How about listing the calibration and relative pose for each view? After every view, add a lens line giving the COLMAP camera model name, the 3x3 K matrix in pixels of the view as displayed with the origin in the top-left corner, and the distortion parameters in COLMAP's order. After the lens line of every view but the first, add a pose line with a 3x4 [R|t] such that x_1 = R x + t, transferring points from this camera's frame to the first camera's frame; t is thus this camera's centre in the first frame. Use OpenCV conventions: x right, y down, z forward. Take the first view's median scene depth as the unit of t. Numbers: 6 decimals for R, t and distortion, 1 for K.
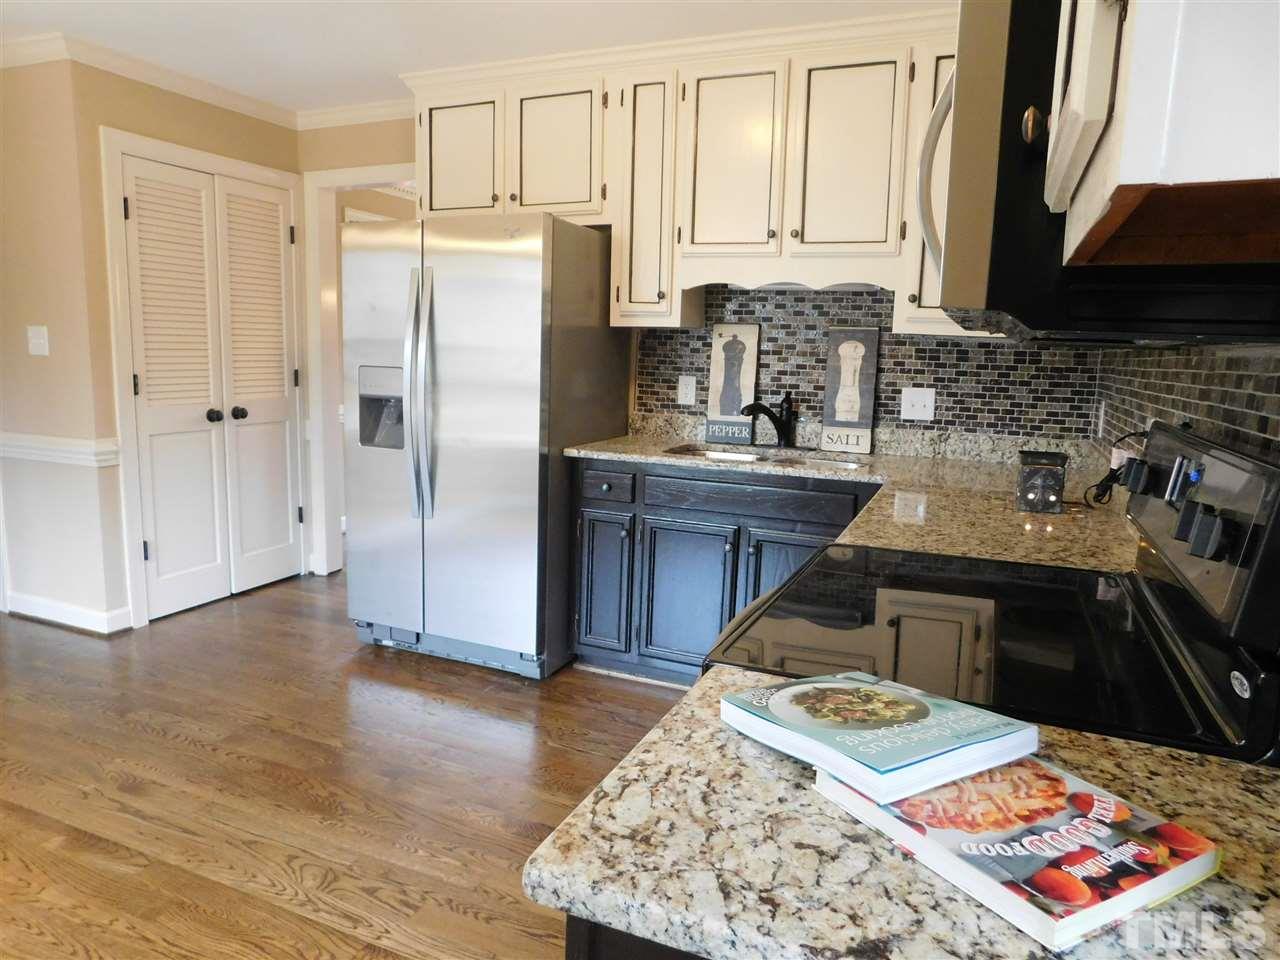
lens RADIAL K [[847.8, 0, 642.9], [0, 847.8, 480.3], [0, 0, 1]] dist [-0.059014, 0.015213]
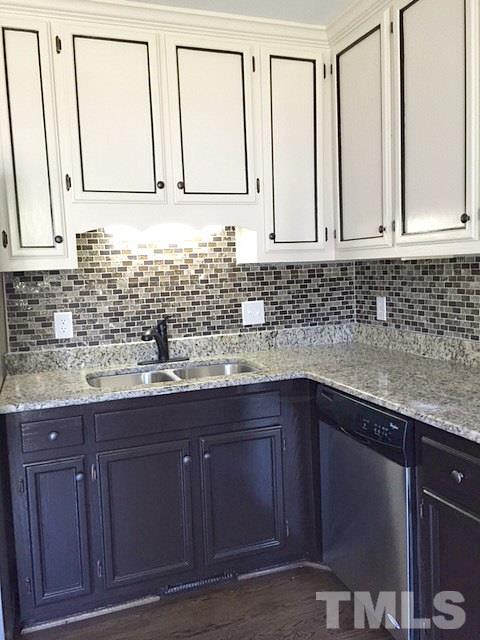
lens RADIAL K [[544.7, 0, 243.1], [0, 544.7, 322.1], [0, 0, 1]] dist [0.055178, -0.023358]
pose [[0.725758, -0.129374, 0.675676, -0.286979], [0.168019, 0.985749, 0.008272, -0.086494], [-0.667117, 0.107522, 0.737152, 0.363331]]
